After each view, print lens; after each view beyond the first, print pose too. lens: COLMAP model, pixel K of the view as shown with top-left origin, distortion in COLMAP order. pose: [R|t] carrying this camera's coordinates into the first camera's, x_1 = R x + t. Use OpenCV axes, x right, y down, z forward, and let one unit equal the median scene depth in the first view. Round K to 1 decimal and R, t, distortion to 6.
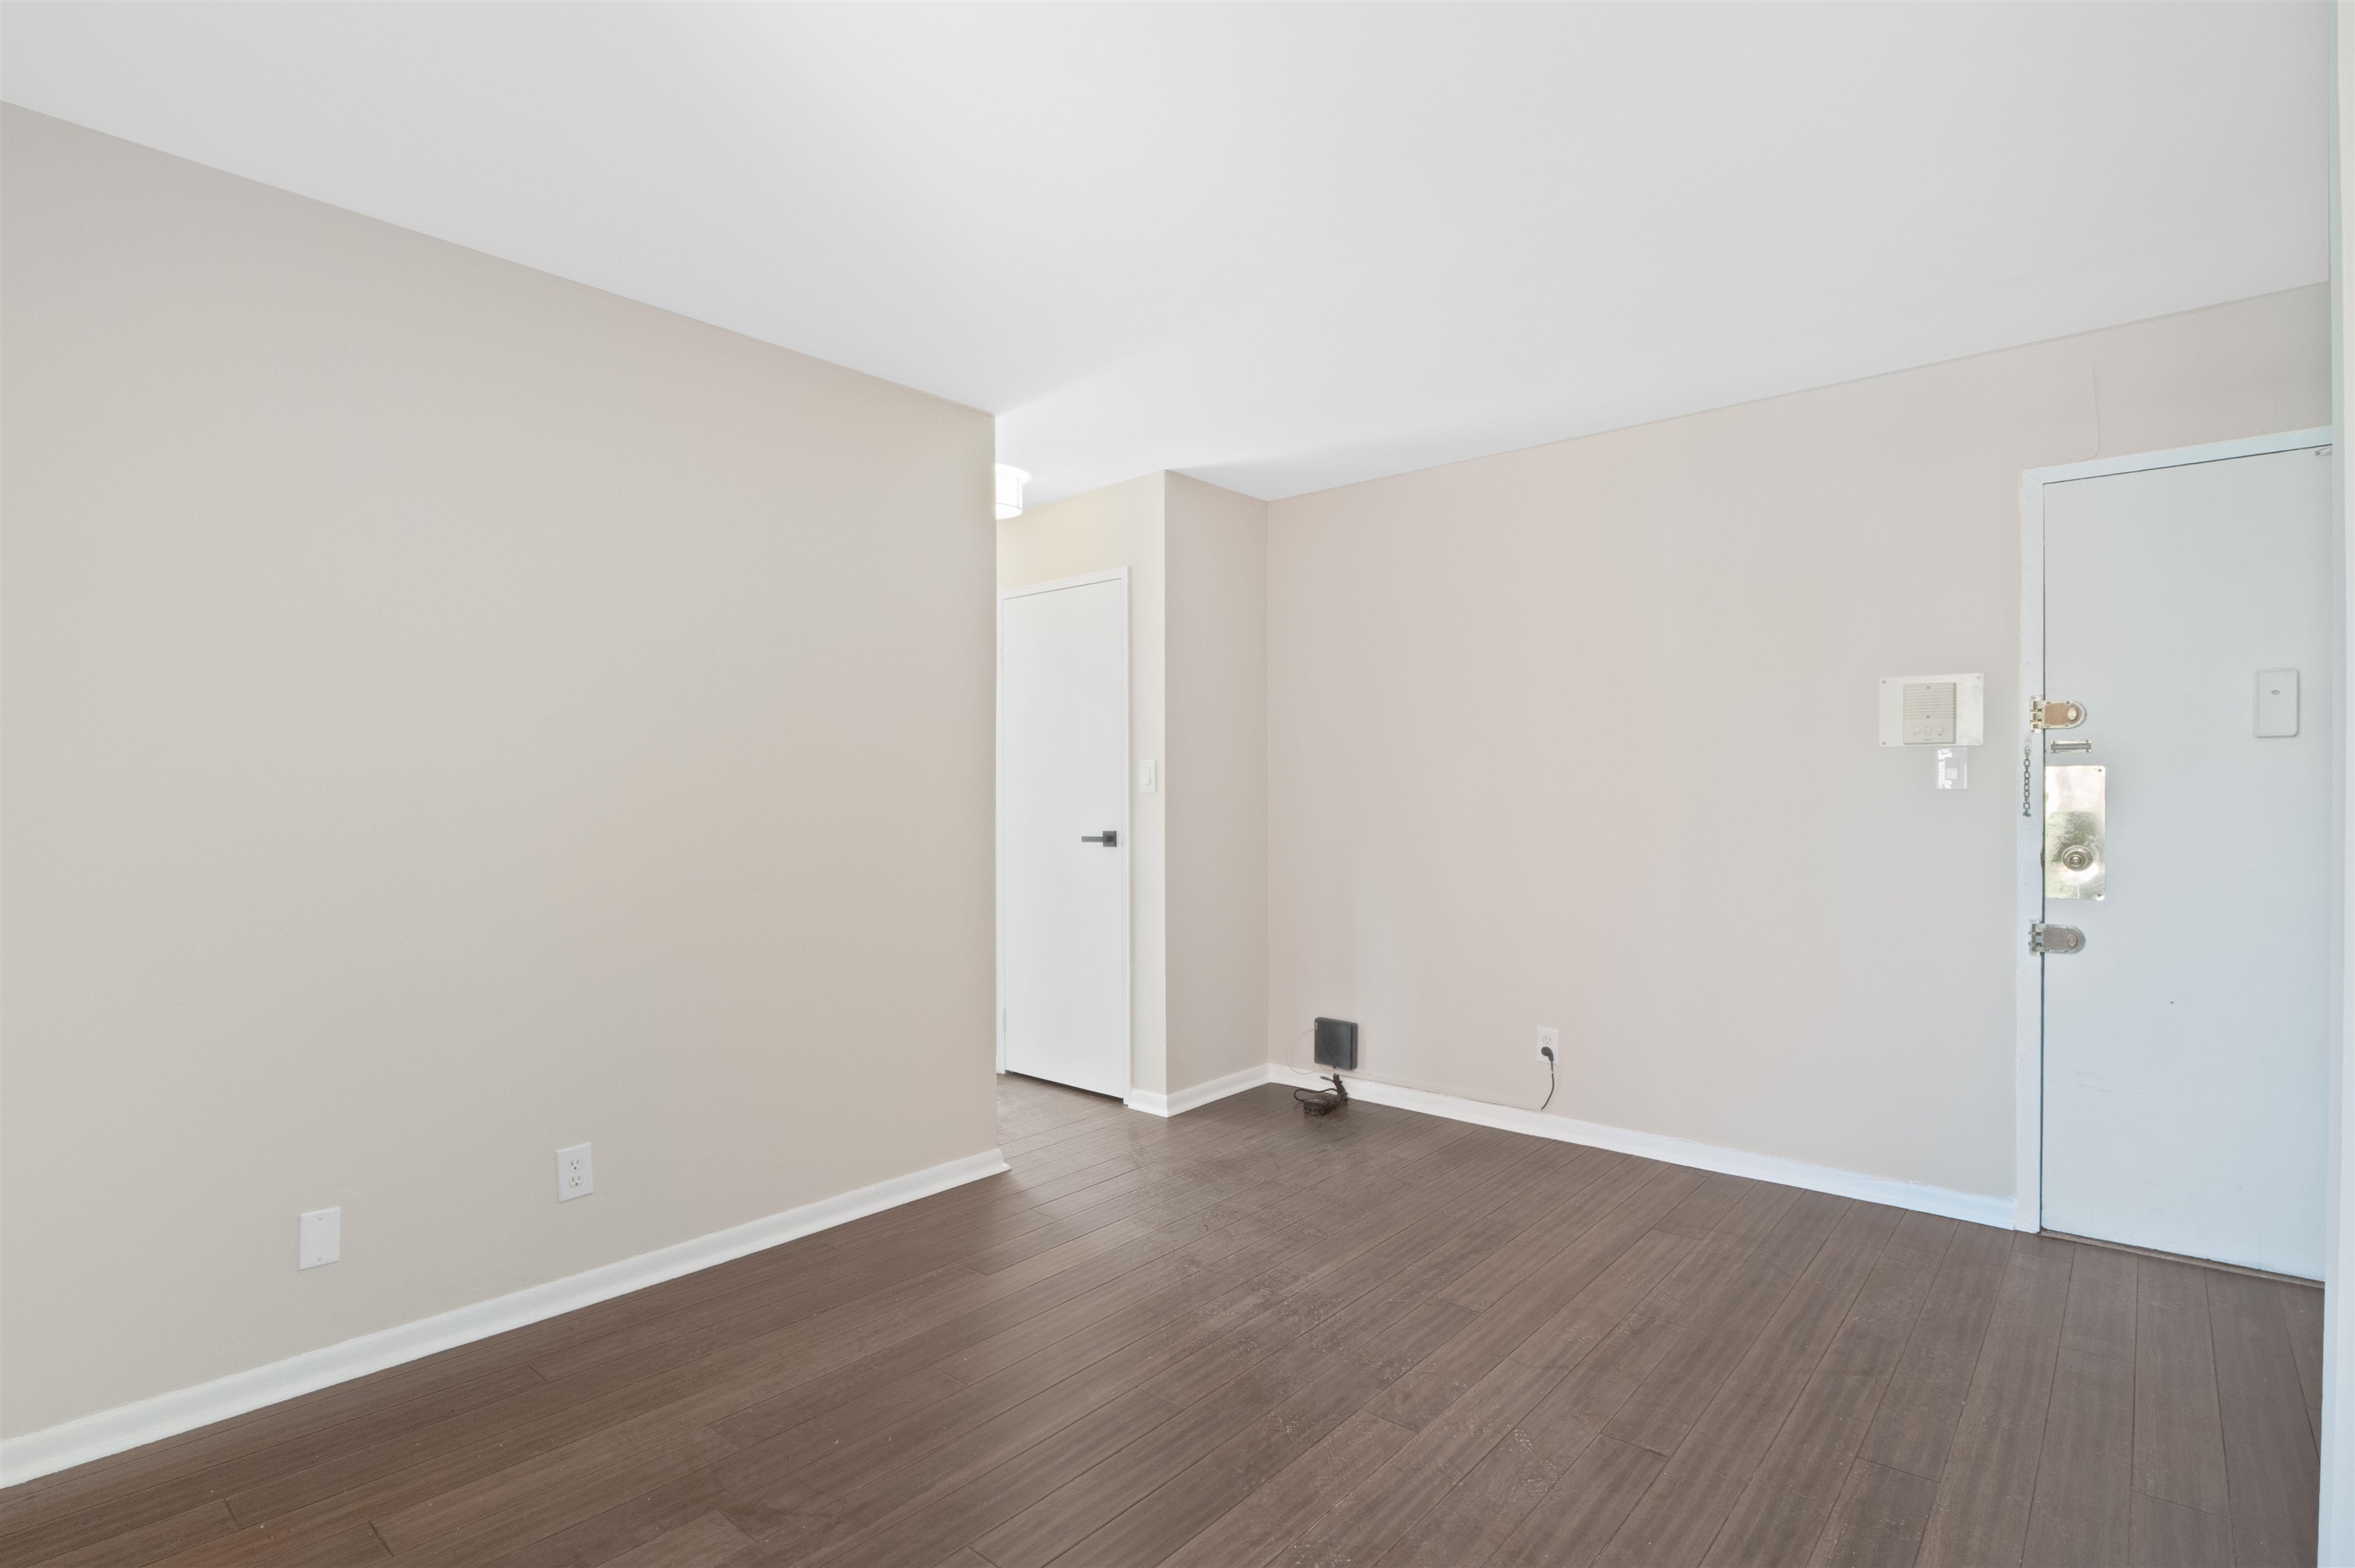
lens RADIAL K [[1161.0, 0, 1177.5], [0, 1161.0, 784.0], [0, 0, 1]] dist [-0.013570, -0.000523]
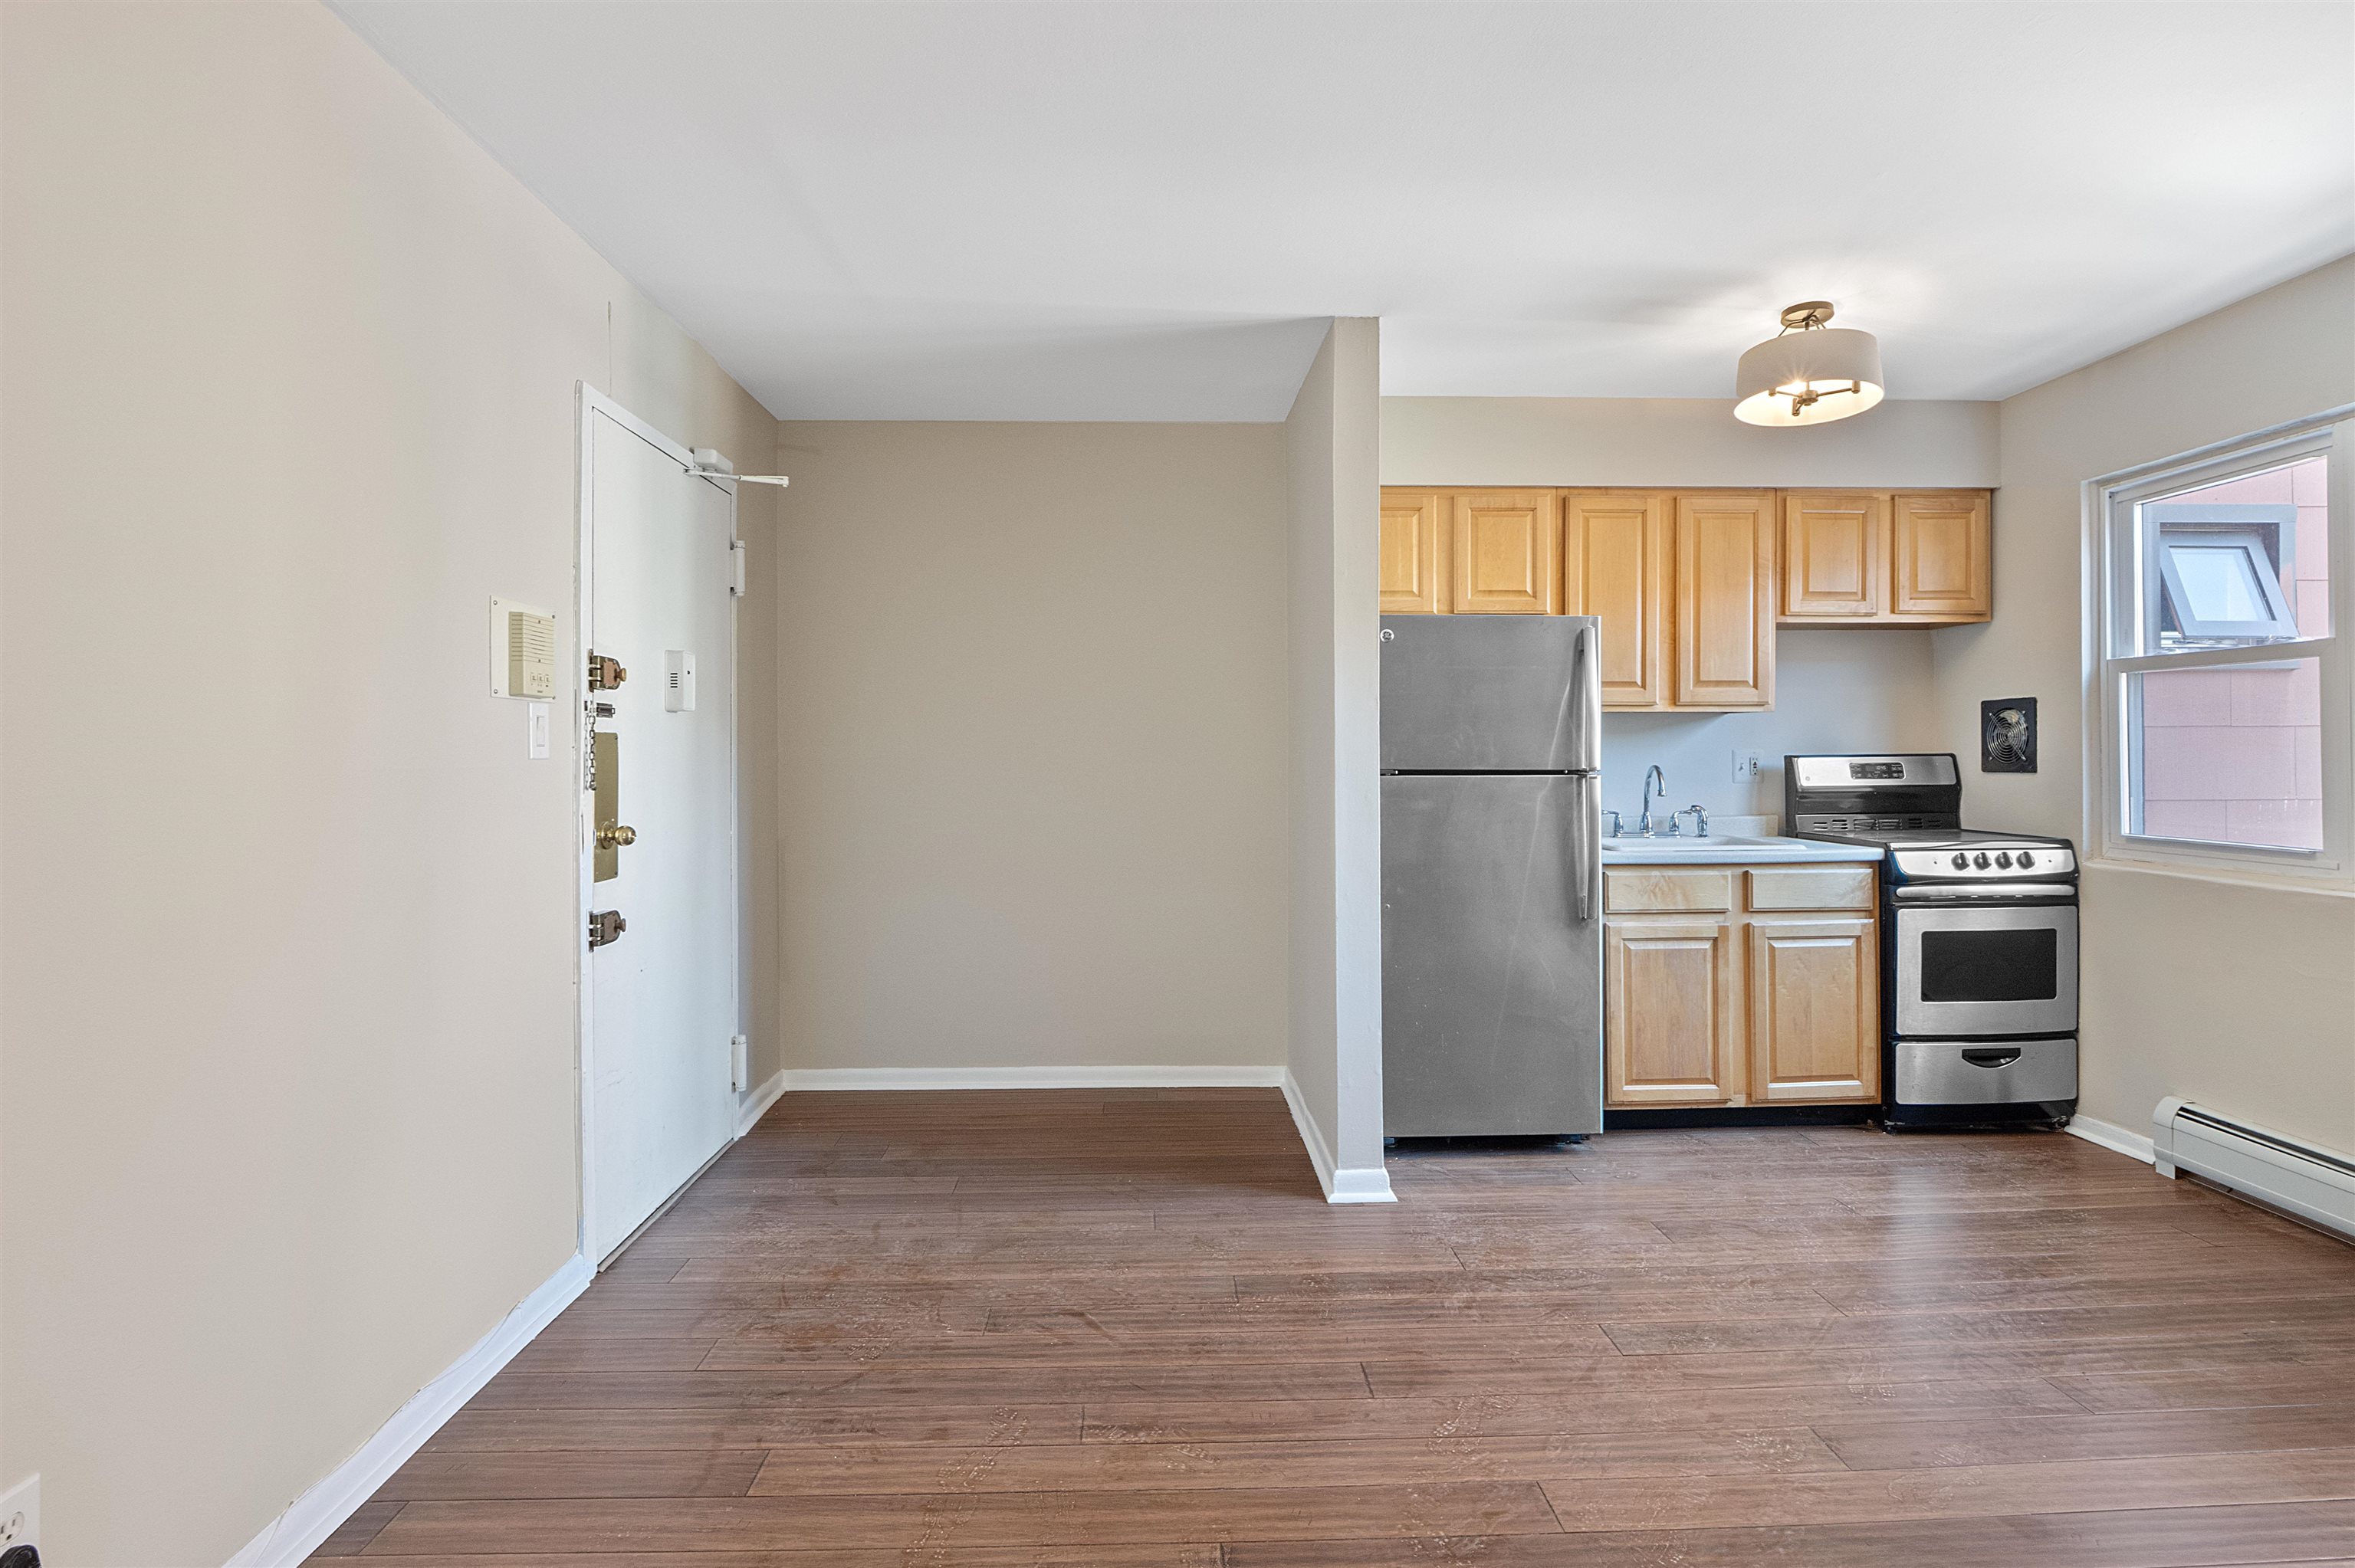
lens RADIAL K [[1141.4, 0, 1177.7], [0, 1141.4, 751.8], [0, 0, 1]] dist [-0.003545, -0.011703]
pose [[-0.673526, 0.008673, 0.739112, -0.211805], [0.002908, 0.999955, -0.009085, 0.009883], [-0.739157, -0.003970, -0.673521, 1.497875]]
